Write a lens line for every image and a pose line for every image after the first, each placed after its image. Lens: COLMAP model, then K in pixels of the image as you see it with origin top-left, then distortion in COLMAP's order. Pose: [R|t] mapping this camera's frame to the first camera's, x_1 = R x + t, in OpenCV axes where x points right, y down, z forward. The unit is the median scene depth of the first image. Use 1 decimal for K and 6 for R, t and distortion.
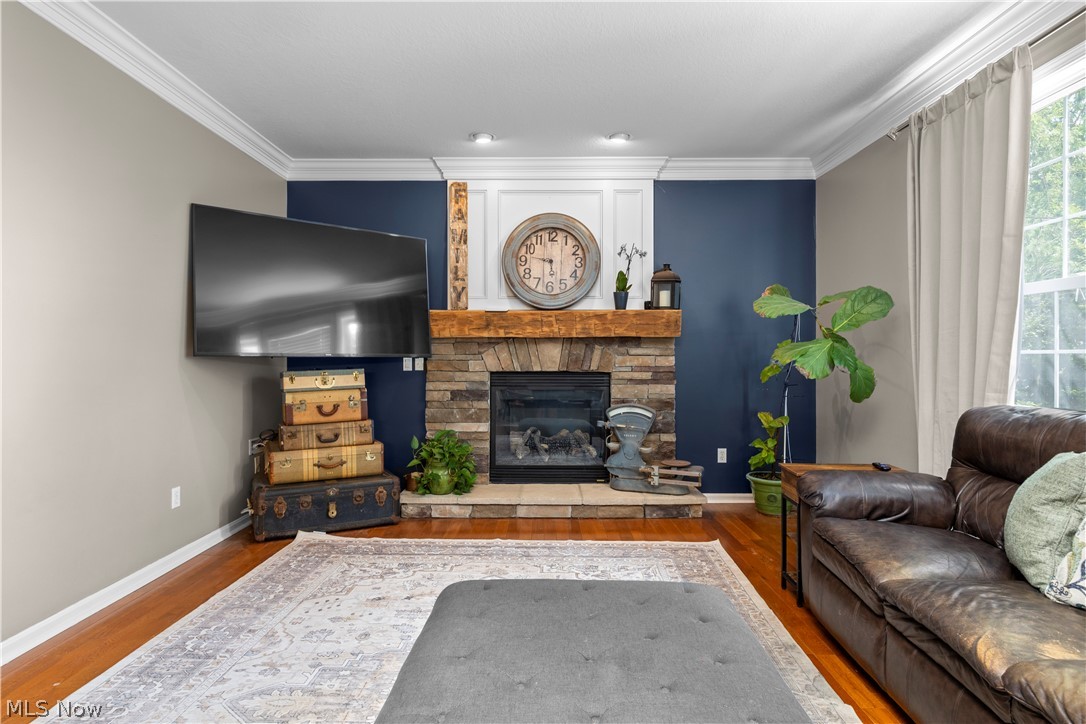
lens RADIAL K [[591.9, 0, 543.3], [0, 591.9, 357.8], [0, 0, 1]] dist [-0.008670, 0.000031]
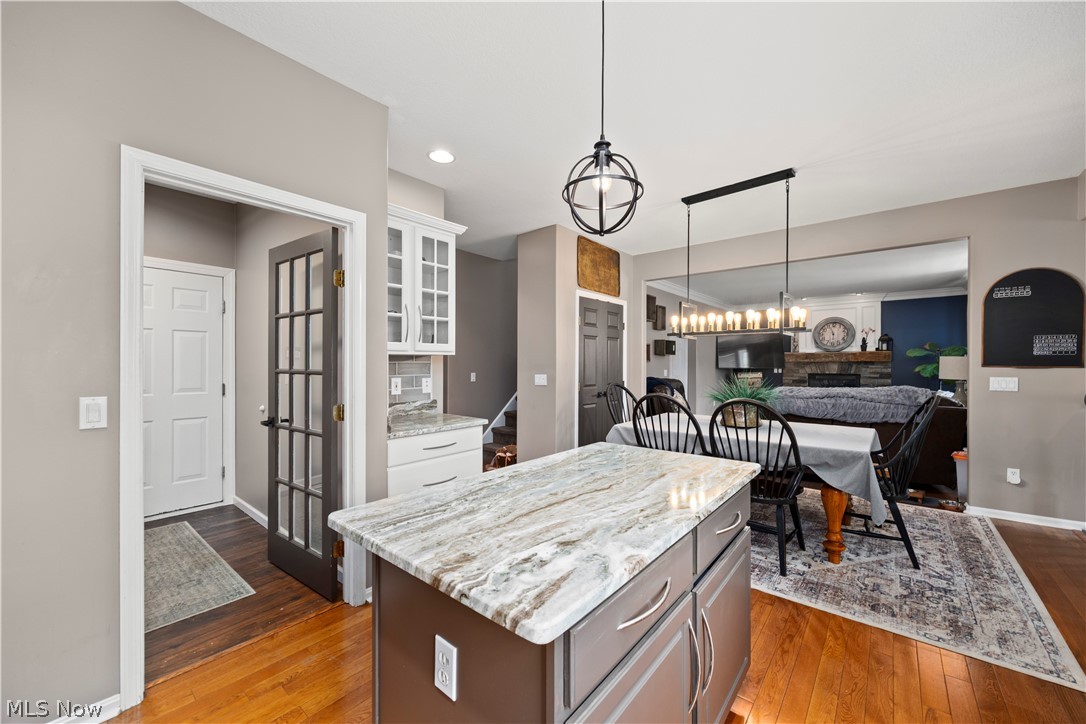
lens RADIAL K [[414.8, 0, 542.7], [0, 414.8, 364.1], [0, 0, 1]] dist [-0.004329, 0.000062]
pose [[0.765881, -0.000680, -0.642982, 0.235073], [0.002332, 0.999996, 0.001720, -0.030922], [0.642978, -0.002816, 0.765879, -1.485966]]
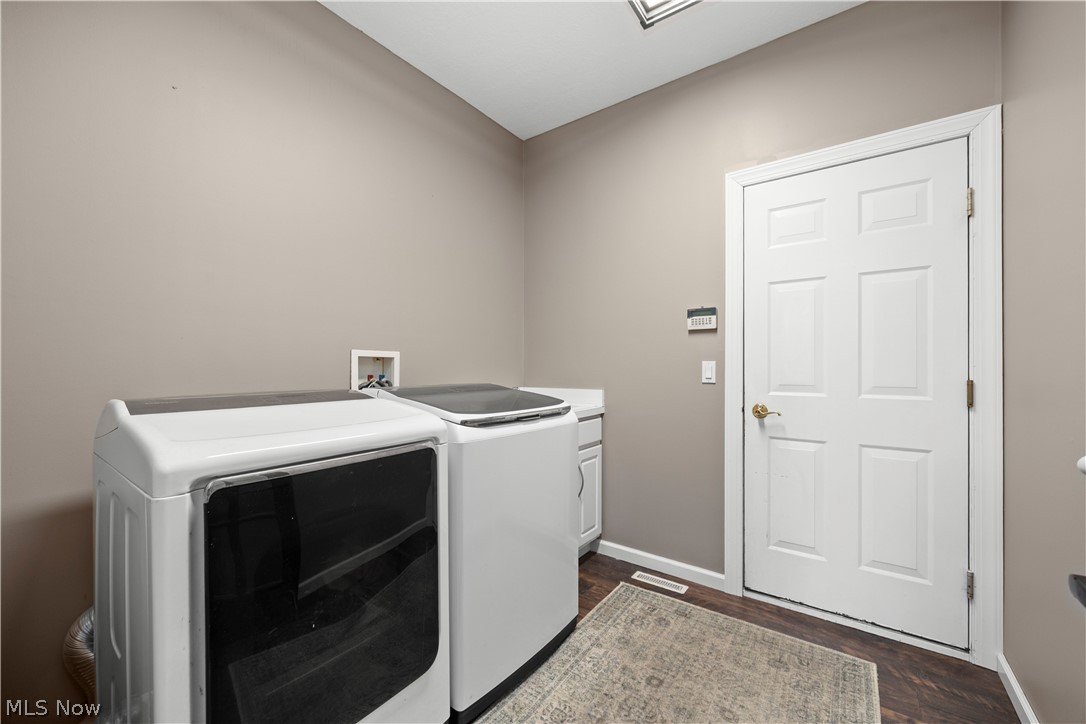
lens RADIAL K [[414.8, 0, 537.0], [0, 414.8, 365.5], [0, 0, 1]] dist [-0.004329, 0.000062]
pose [[-0.596478, -0.006121, -0.802606, -0.316661], [-0.000252, 0.999972, -0.007439, 0.000450], [0.802629, -0.004234, -0.596463, -1.340298]]
